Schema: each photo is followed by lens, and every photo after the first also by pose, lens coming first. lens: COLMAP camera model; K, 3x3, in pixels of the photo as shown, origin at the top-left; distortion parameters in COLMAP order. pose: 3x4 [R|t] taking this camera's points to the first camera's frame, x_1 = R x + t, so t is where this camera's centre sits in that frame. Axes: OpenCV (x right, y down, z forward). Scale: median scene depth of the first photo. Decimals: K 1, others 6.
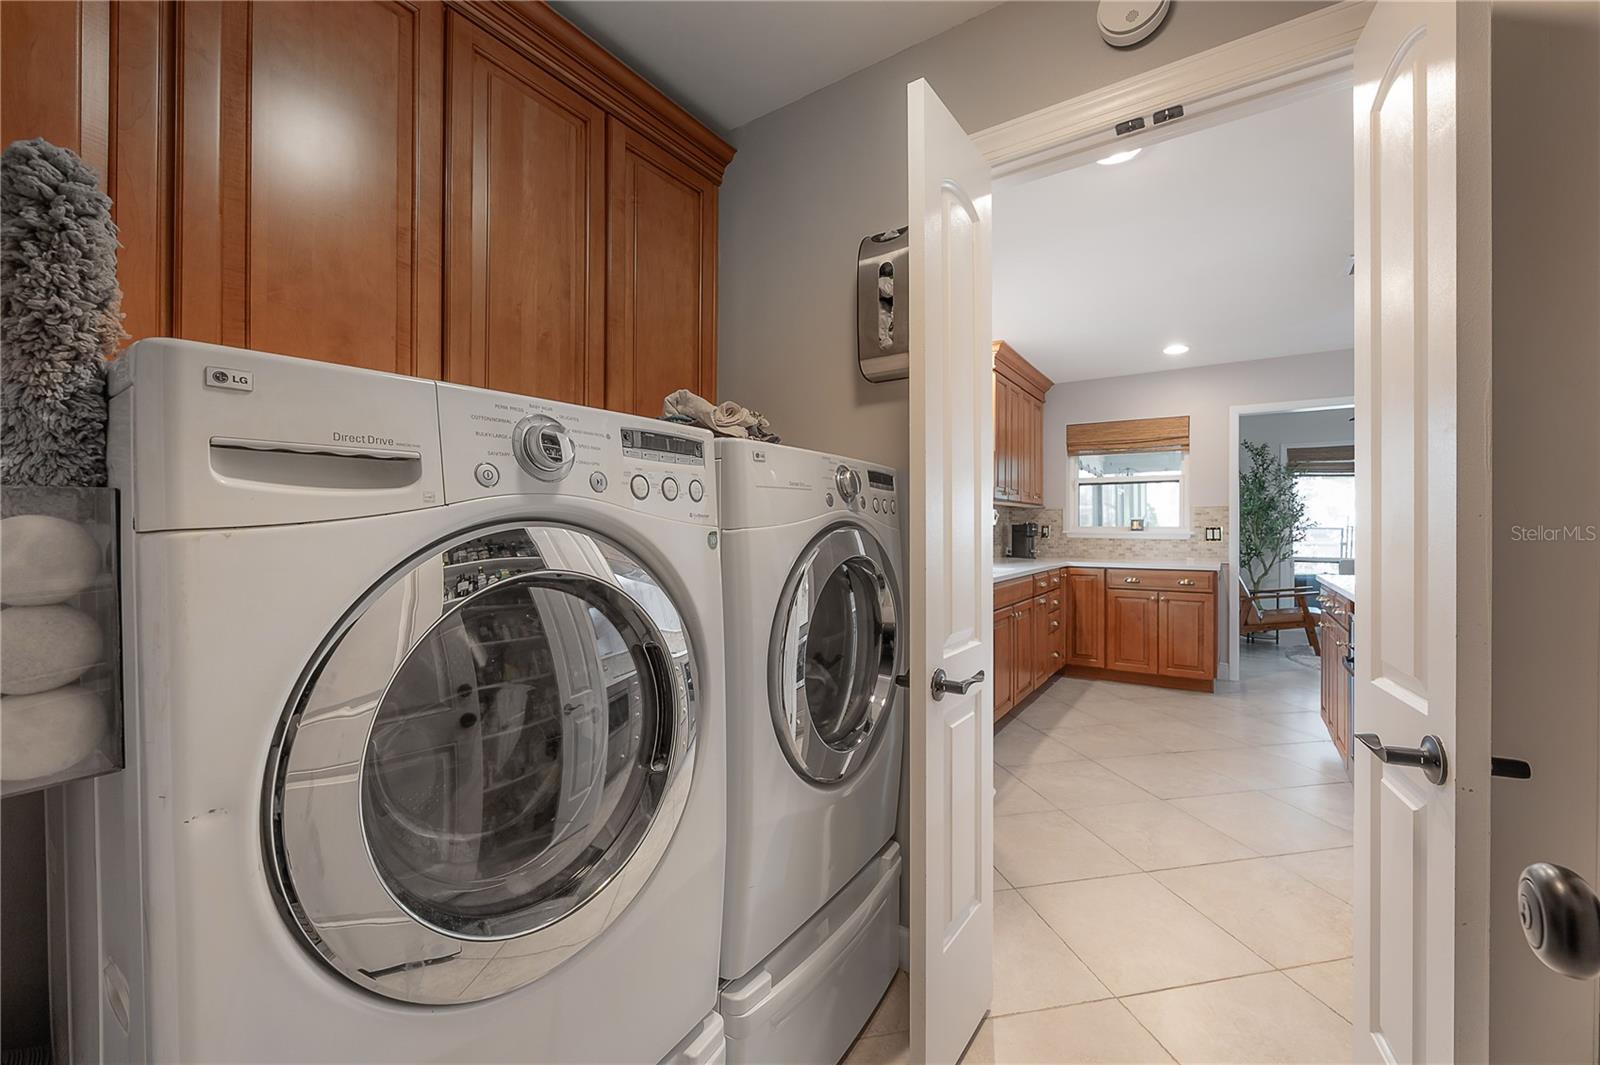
lens RADIAL K [[646.4, 0, 798.0], [0, 646.4, 512.7], [0, 0, 1]] dist [-0.002710, -0.000137]
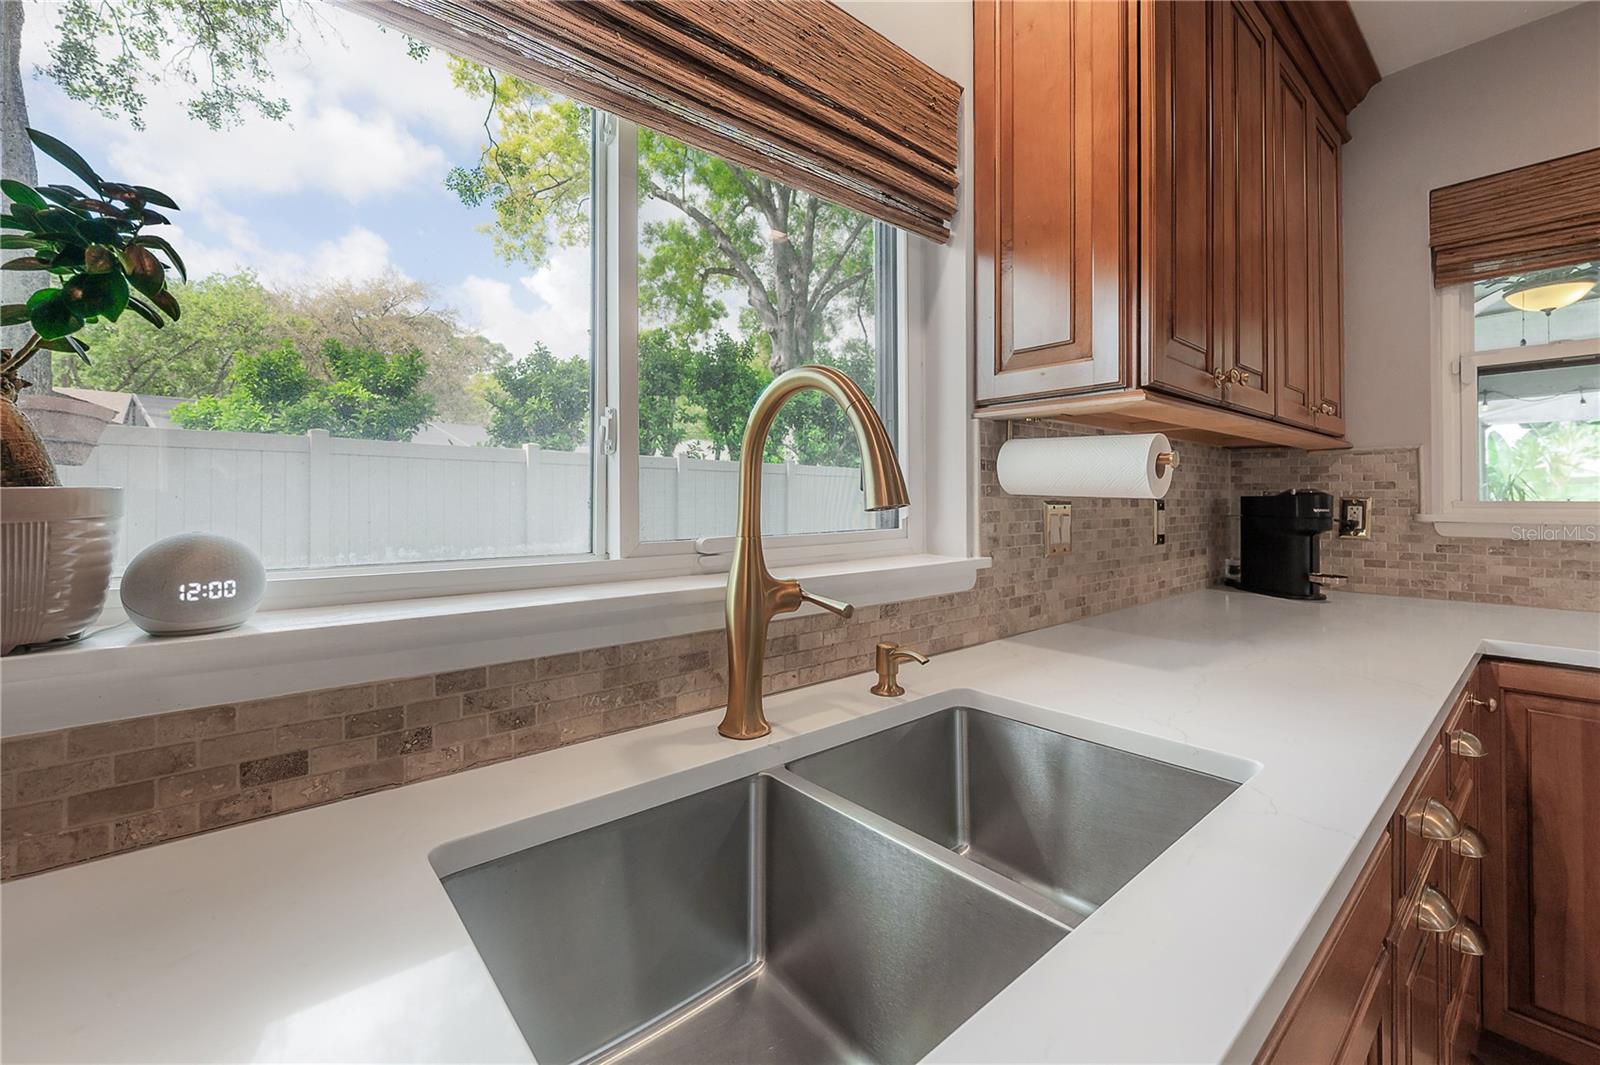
lens RADIAL K [[663.2, 0, 798.3], [0, 663.2, 503.2], [0, 0, 1]] dist [-0.000937, -0.000011]
pose [[0.961223, -0.012915, -0.275469, 0.202077], [0.018502, 0.999672, 0.017692, 0.010964], [0.275150, -0.022103, 0.961147, 0.597738]]
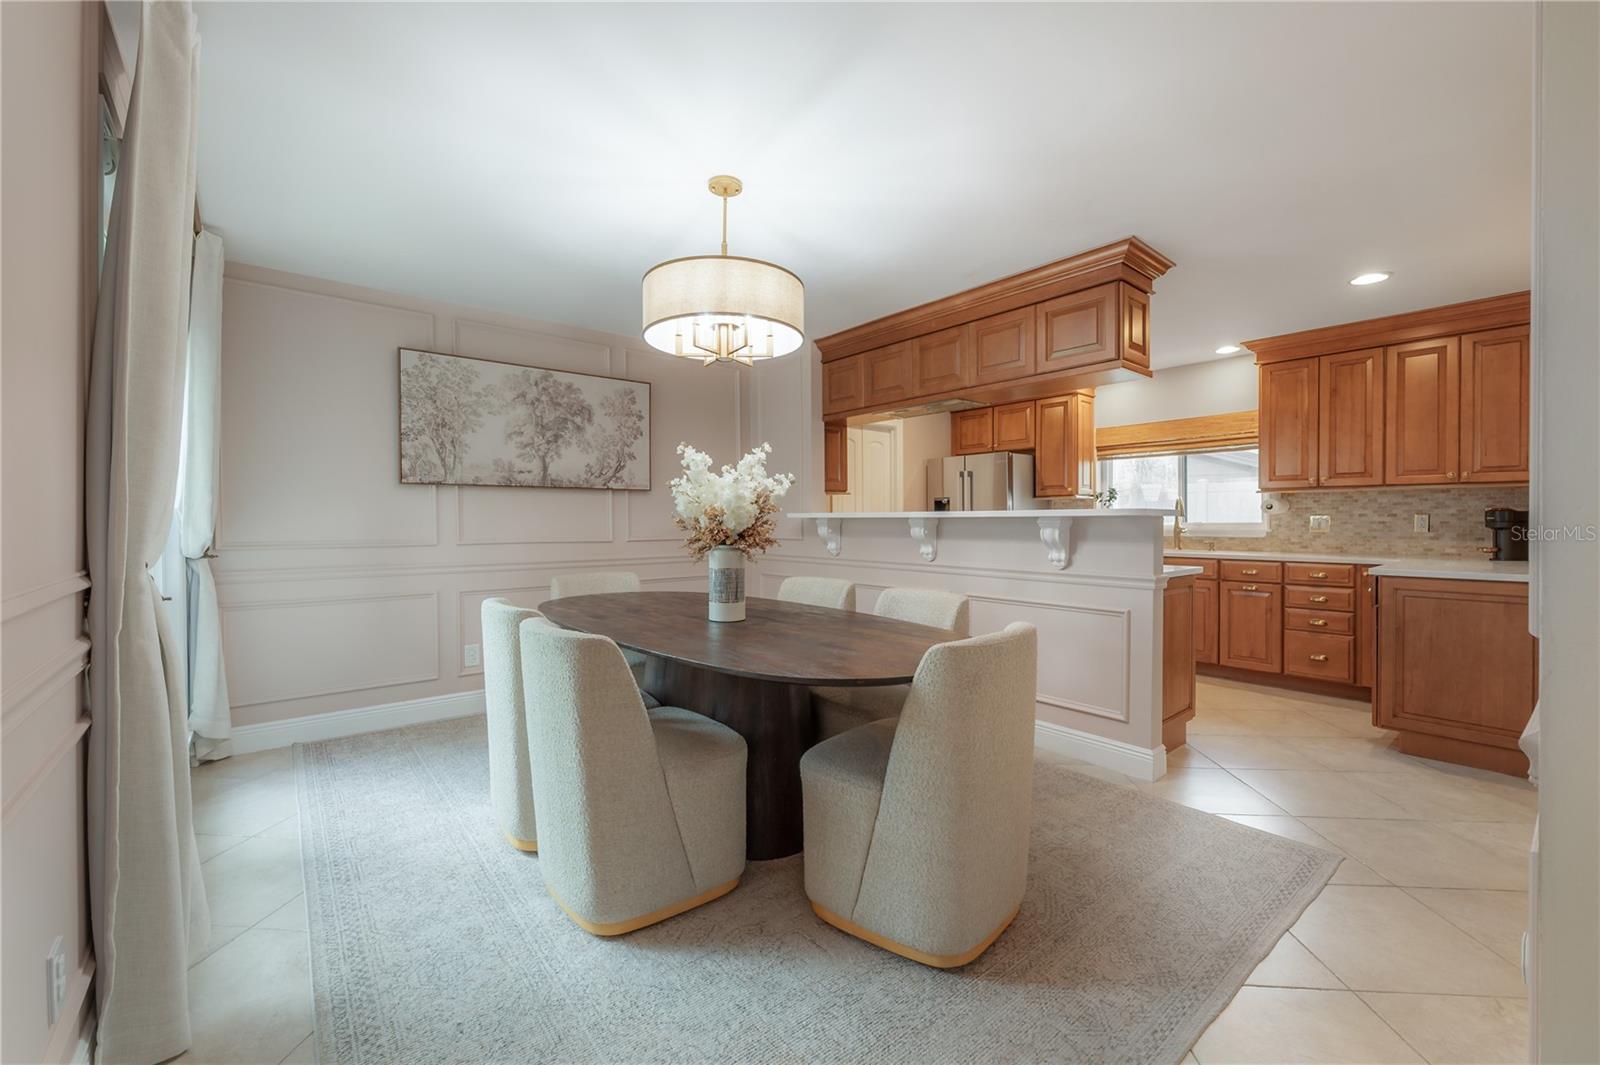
lens RADIAL K [[658.1, 0, 795.7], [0, 658.1, 524.4], [0, 0, 1]] dist [-0.000589, -0.000017]
pose [[-0.272903, -0.003537, -0.962035, 1.219569], [0.016784, 0.999824, -0.008437, 0.024939], [0.961895, -0.018449, -0.272796, 0.463012]]
